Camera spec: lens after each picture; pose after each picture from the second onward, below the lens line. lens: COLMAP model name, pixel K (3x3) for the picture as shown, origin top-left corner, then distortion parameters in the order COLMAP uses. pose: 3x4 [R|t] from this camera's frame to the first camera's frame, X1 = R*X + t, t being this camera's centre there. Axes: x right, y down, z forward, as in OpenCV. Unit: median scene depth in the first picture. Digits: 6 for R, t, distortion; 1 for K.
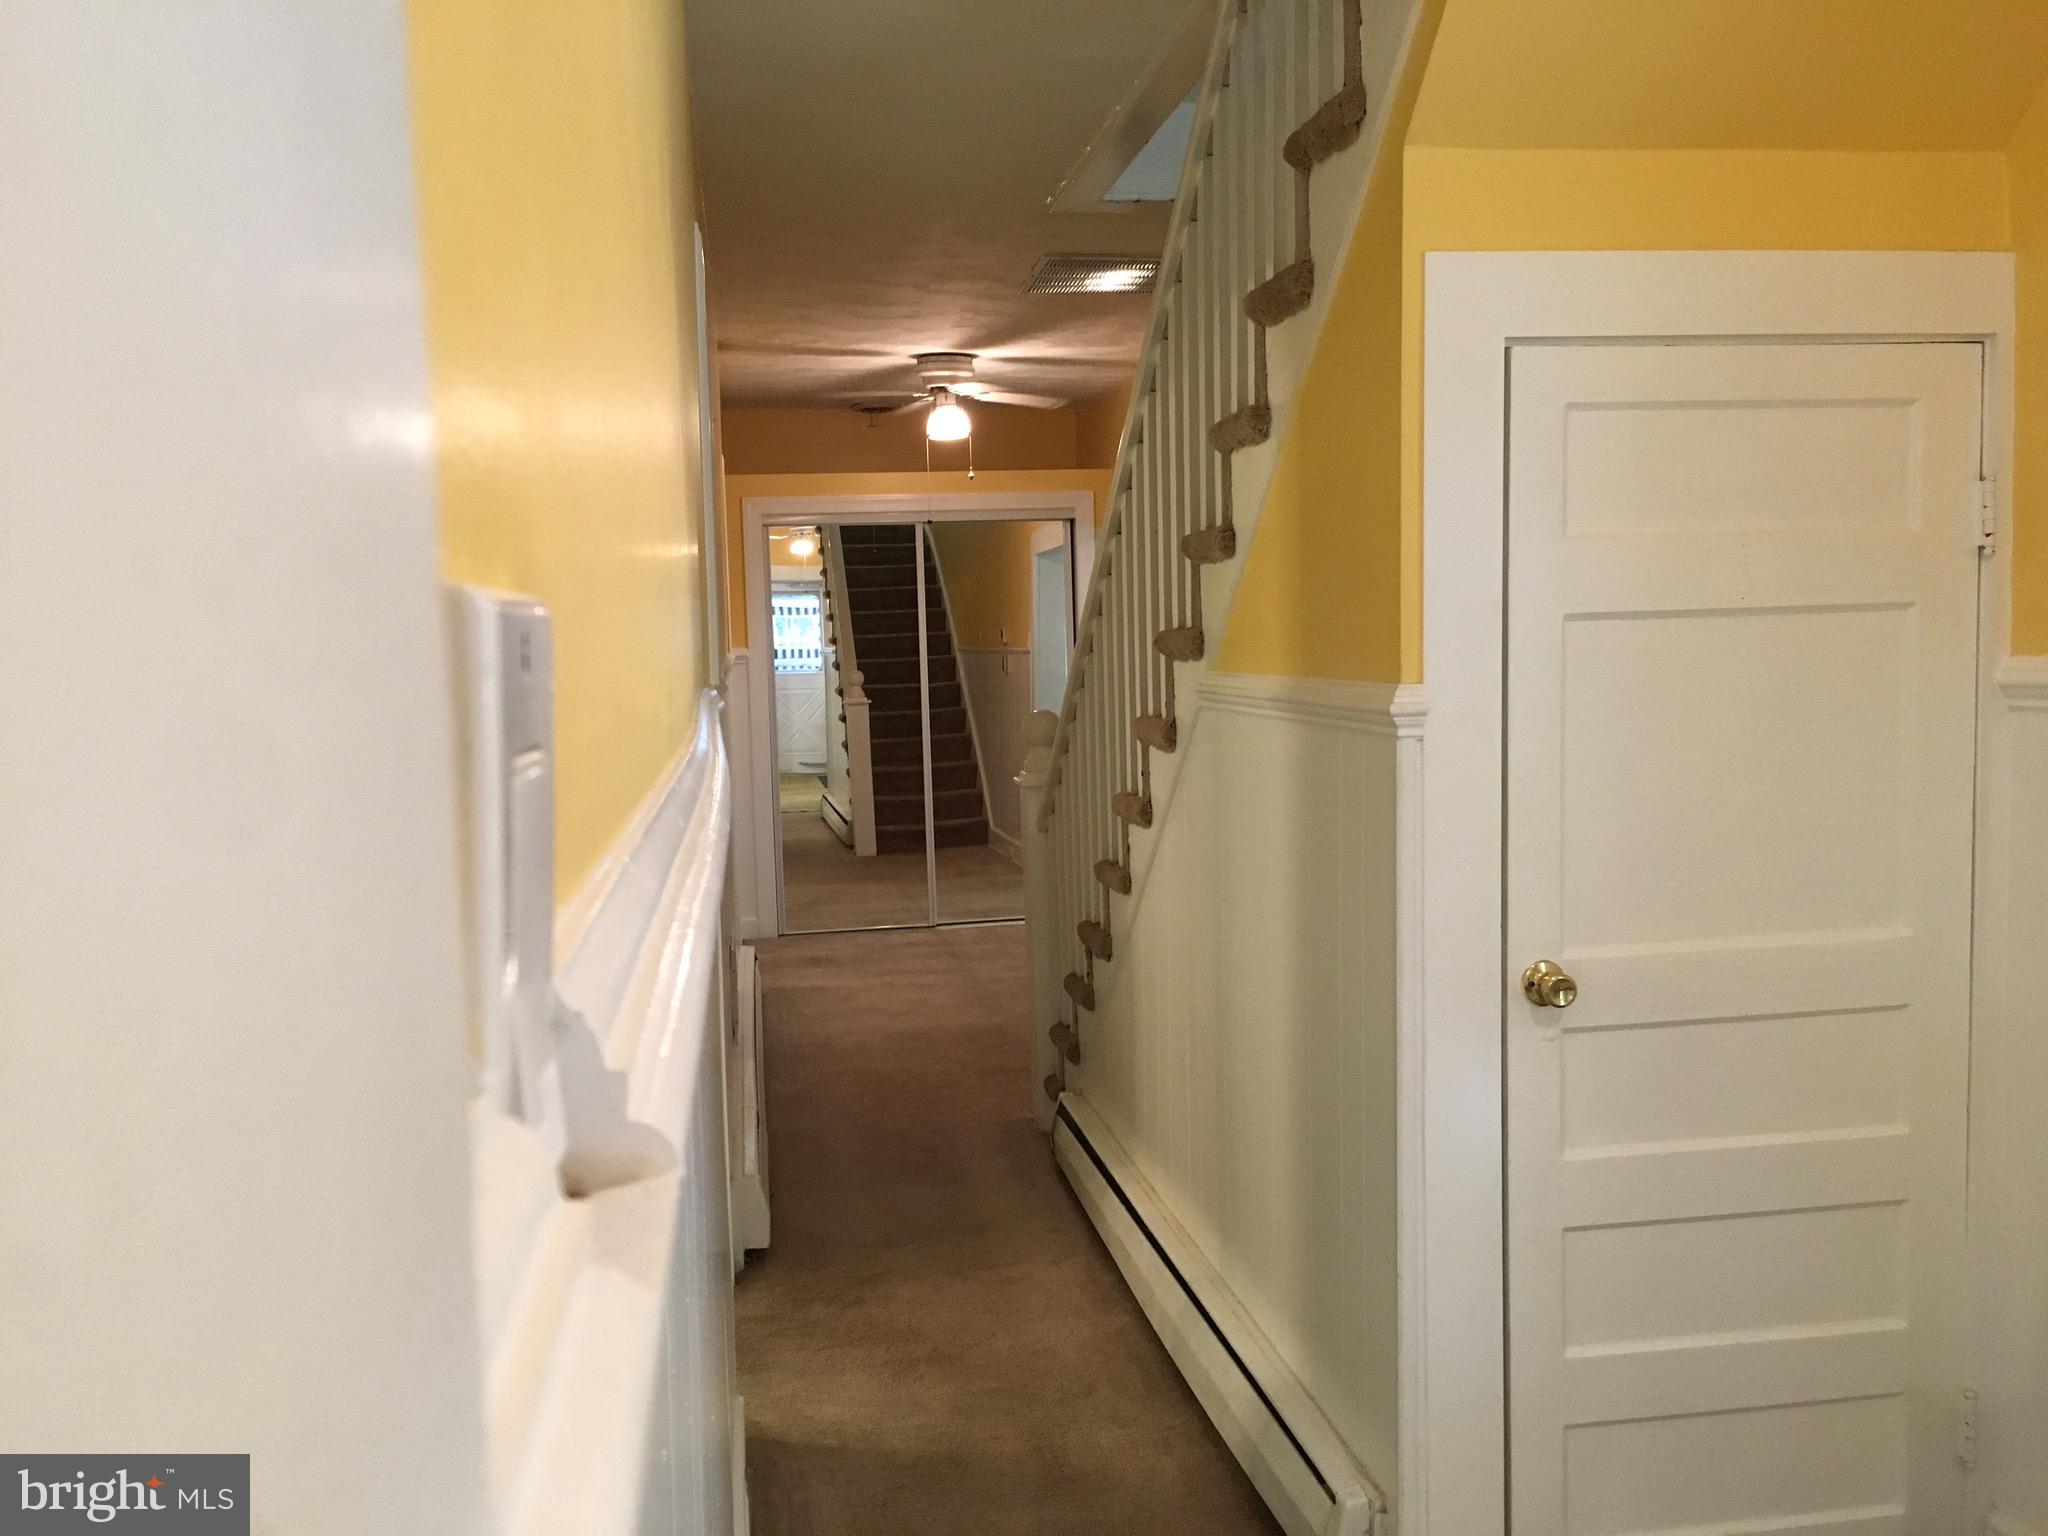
lens RADIAL K [[1757.3, 0, 1029.2], [0, 1757.3, 767.6], [0, 0, 1]] dist [0.076030, -0.091605]
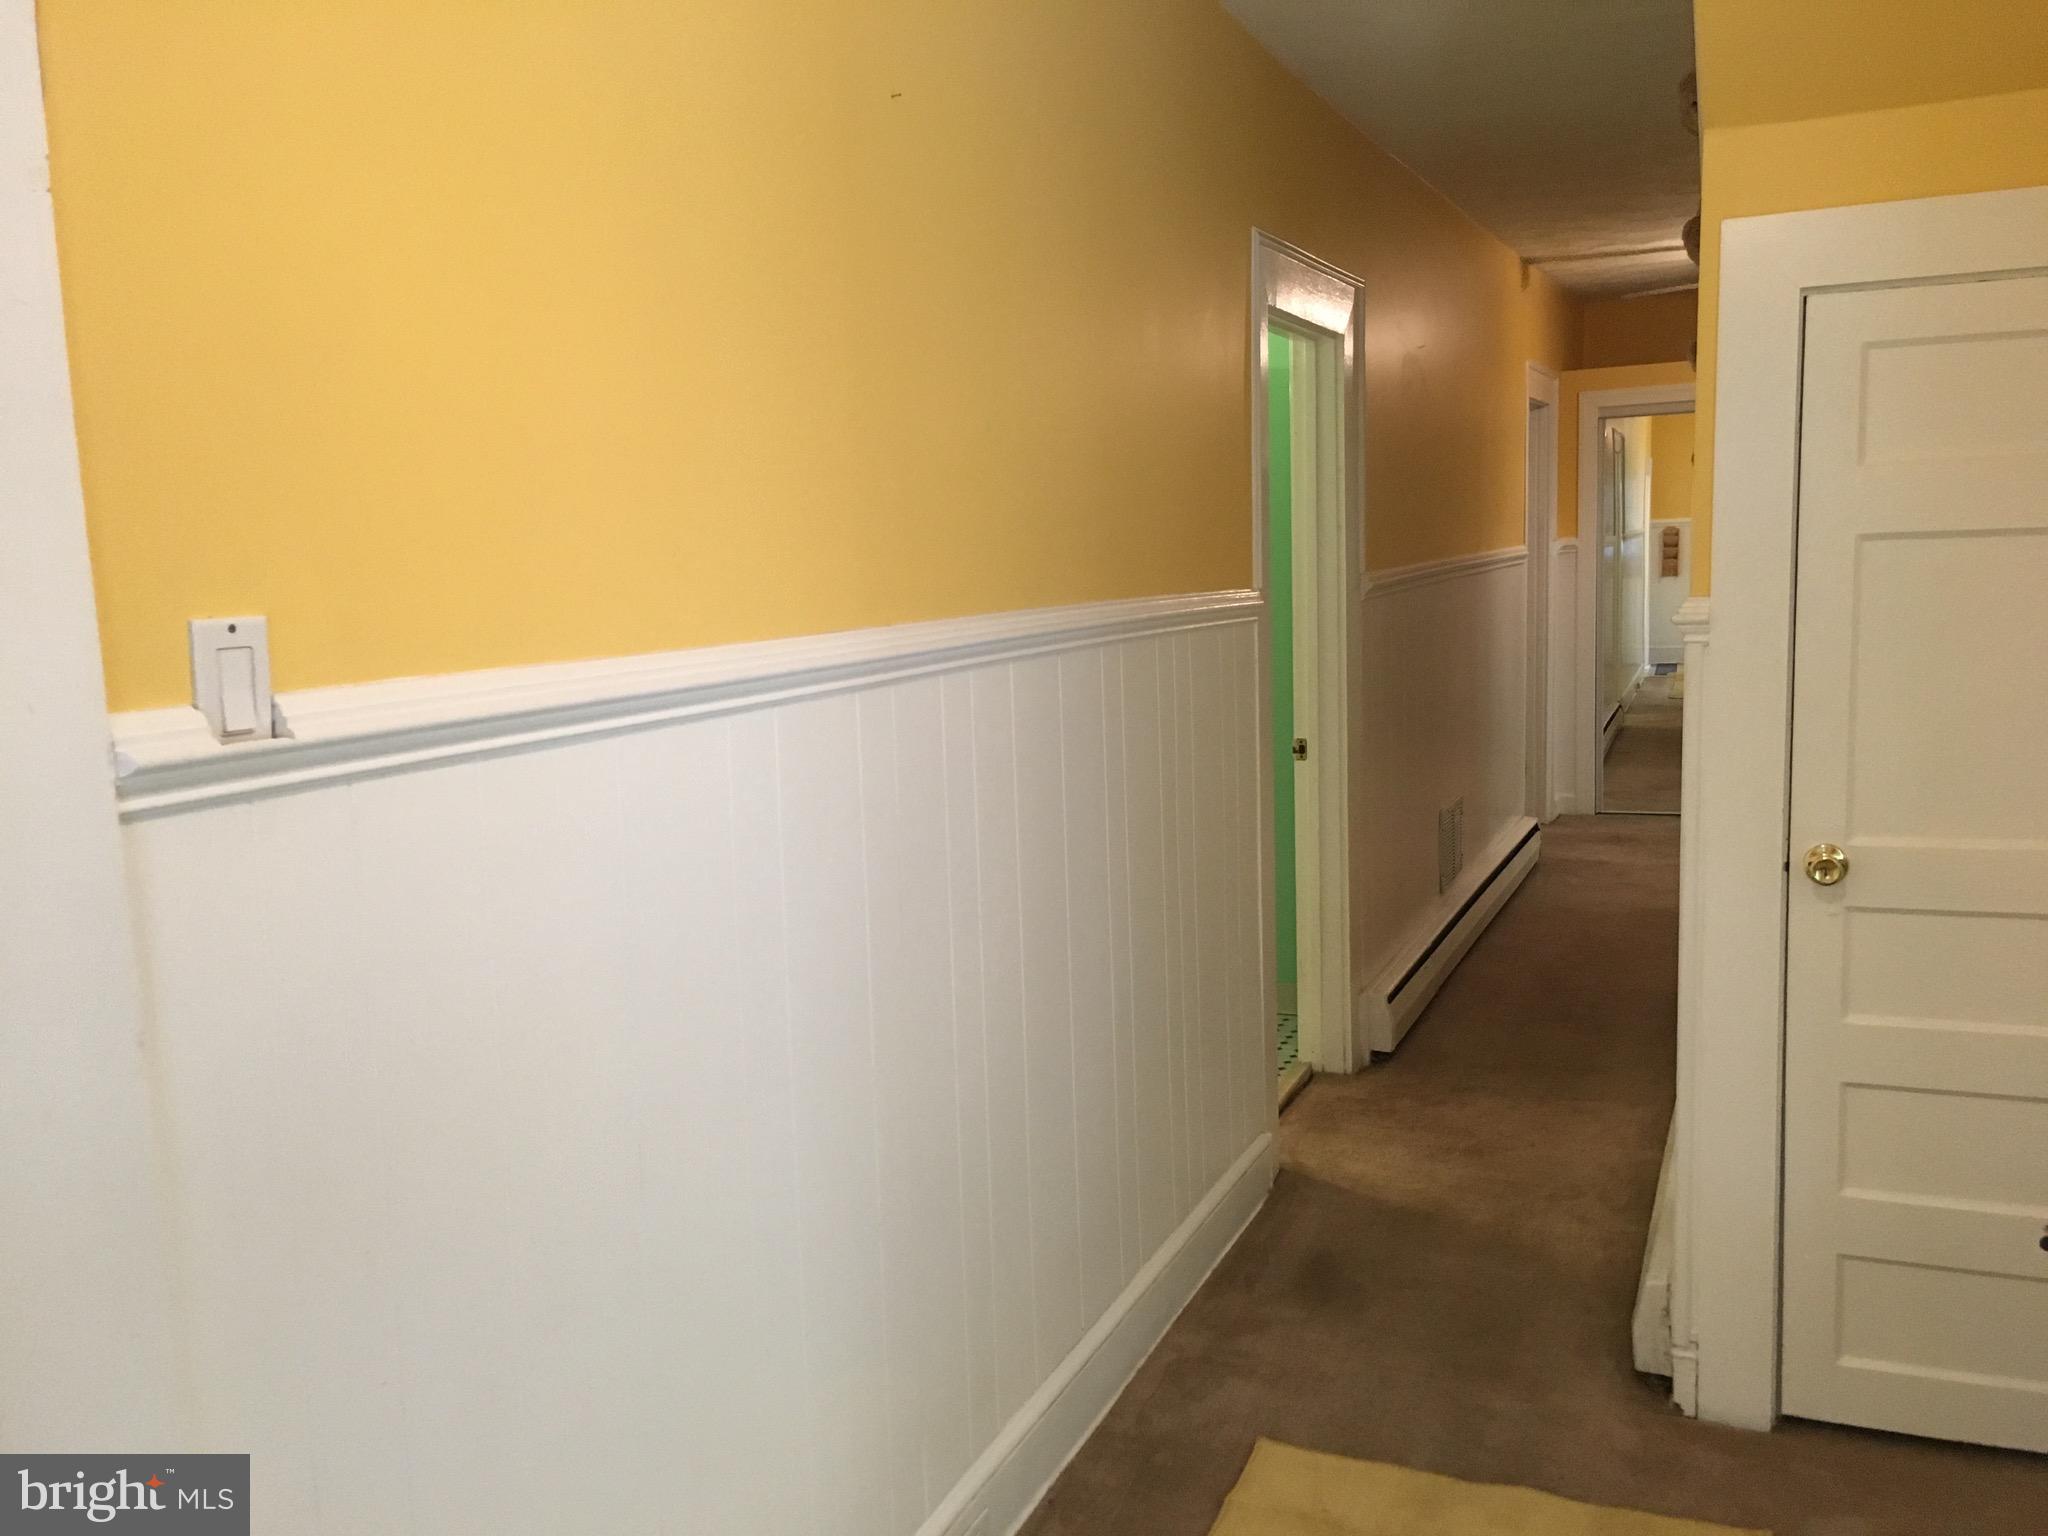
lens RADIAL K [[1757.3, 0, 1022.7], [0, 1757.3, 767.2], [0, 0, 1]] dist [0.076030, -0.091605]
pose [[0.837659, 0.065688, -0.542229, 0.370355], [-0.027957, 0.996597, 0.077544, -0.010462], [0.545477, -0.049796, 0.836645, -0.174459]]
